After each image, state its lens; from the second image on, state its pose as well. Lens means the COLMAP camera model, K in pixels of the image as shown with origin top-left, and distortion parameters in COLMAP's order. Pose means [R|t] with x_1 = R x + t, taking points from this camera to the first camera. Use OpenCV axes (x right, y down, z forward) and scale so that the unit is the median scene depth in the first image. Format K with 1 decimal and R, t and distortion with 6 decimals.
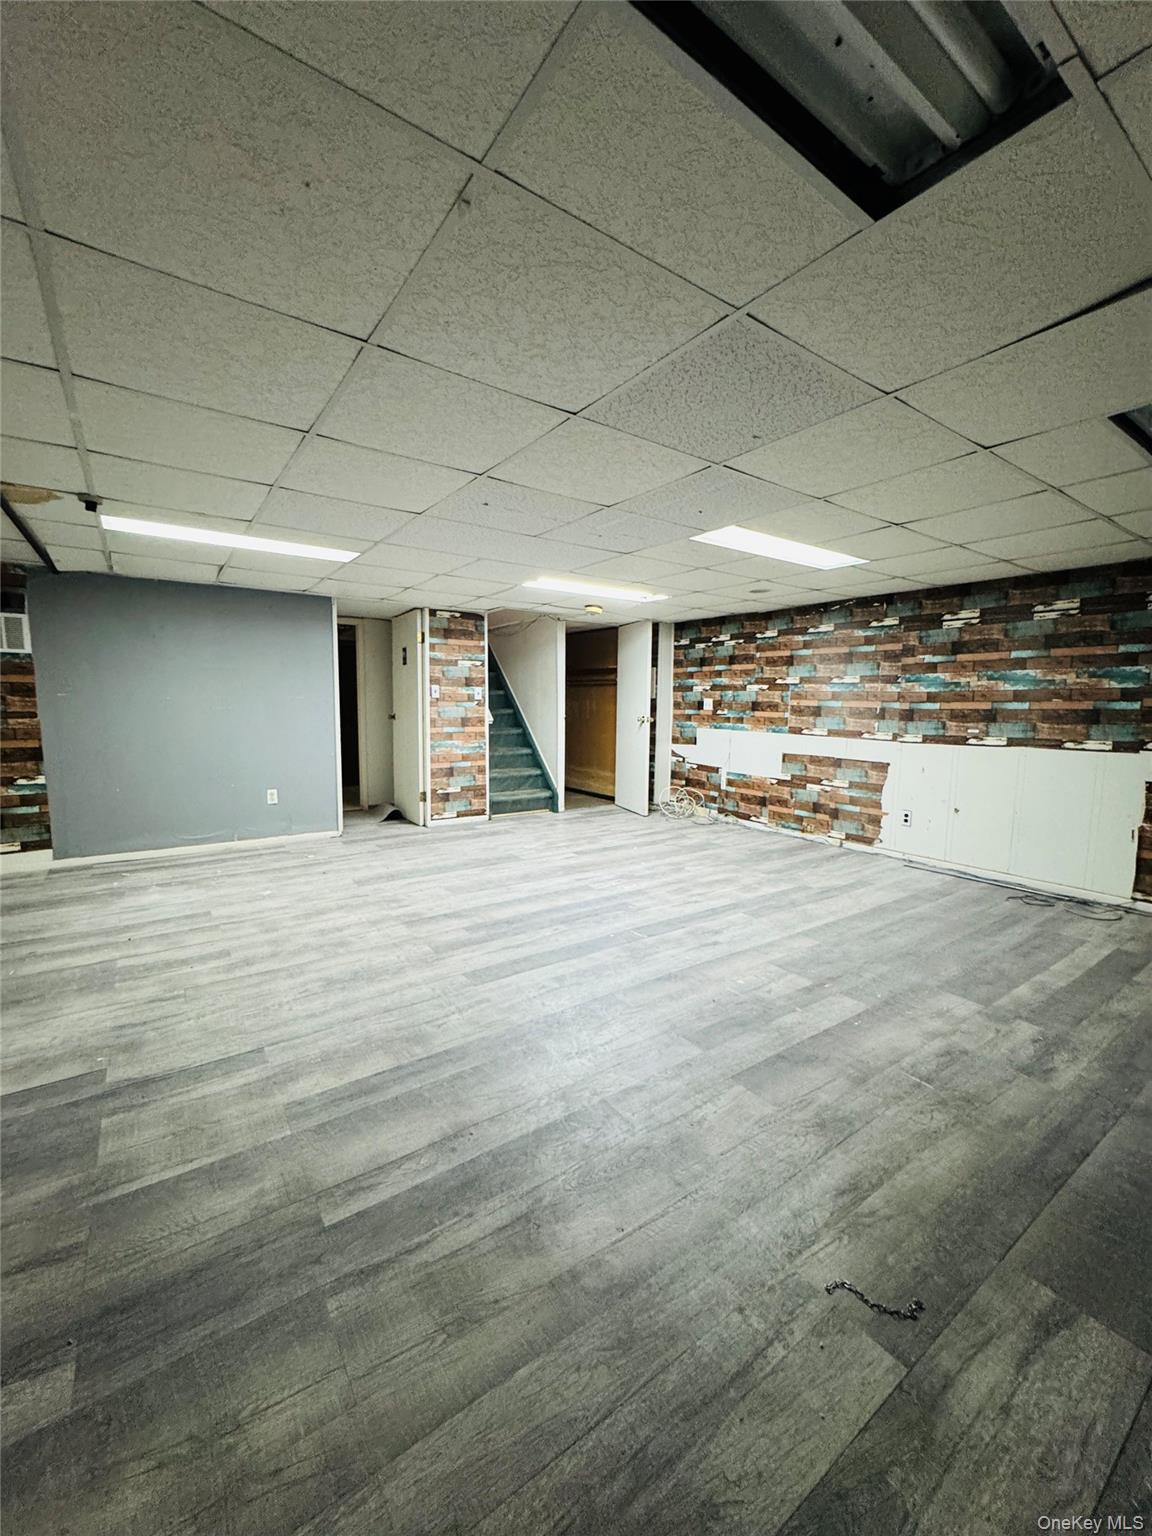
lens RADIAL K [[612.8, 0, 576.0], [0, 612.8, 768.4], [0, 0, 1]] dist [-0.002965, -0.000185]
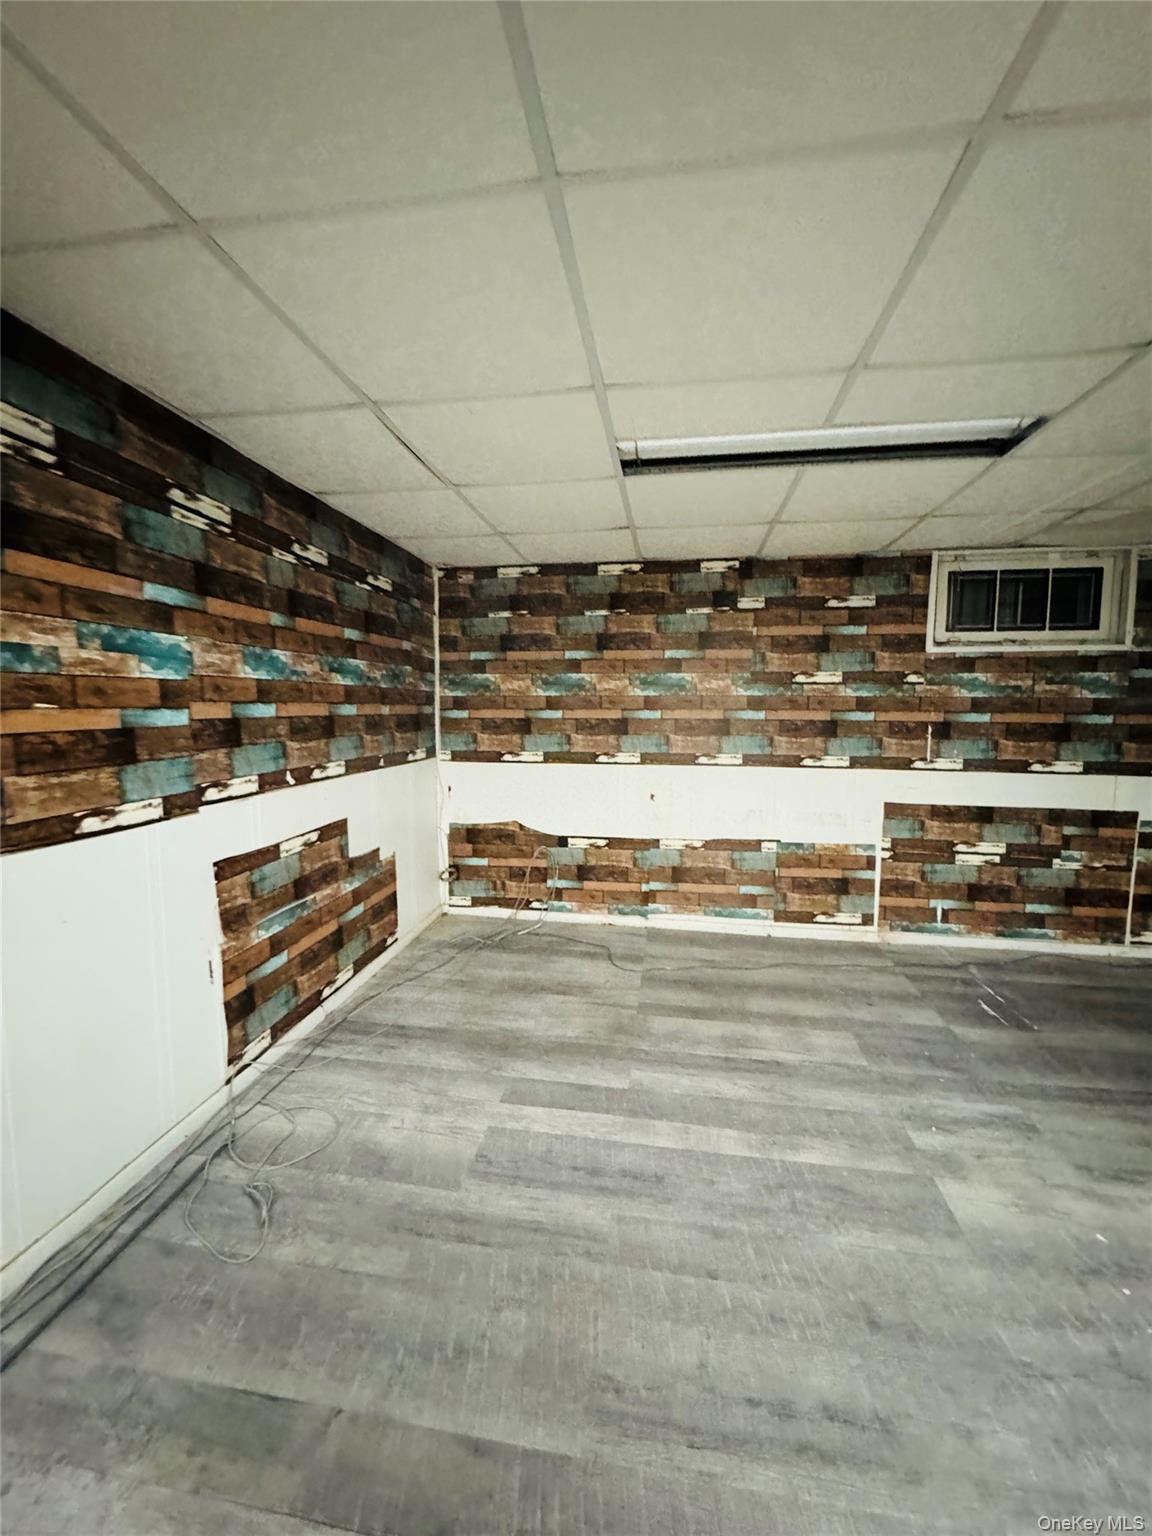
lens RADIAL K [[612.8, 0, 576.5], [0, 612.8, 767.6], [0, 0, 1]] dist [-0.002965, -0.000185]
pose [[-0.718727, -0.077675, 0.690940, 0.347652], [0.063482, 0.982259, 0.176460, -0.126106], [-0.692389, 0.170689, -0.701044, 1.099745]]
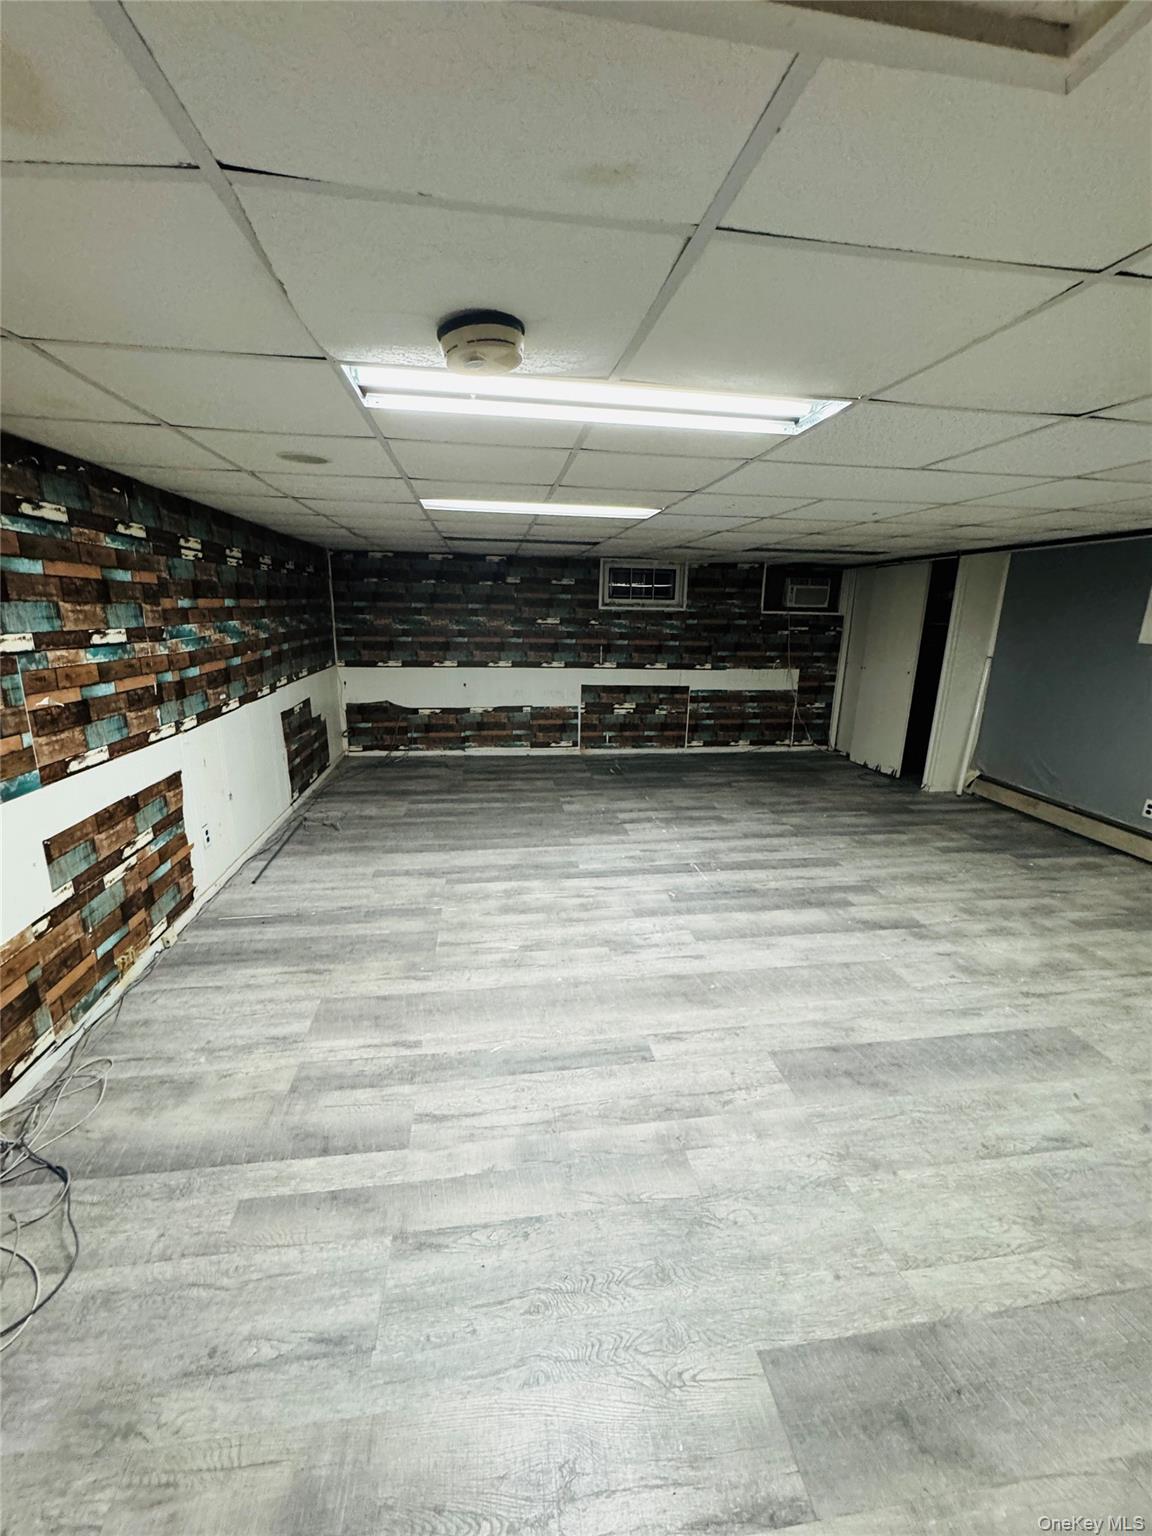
lens RADIAL K [[612.8, 0, 577.3], [0, 612.8, 767.9], [0, 0, 1]] dist [-0.002965, -0.000185]
pose [[-0.891390, -0.140290, 0.430978, -0.156279], [0.021200, 0.936943, 0.348837, -0.287577], [-0.452741, 0.320087, -0.832208, 1.744701]]
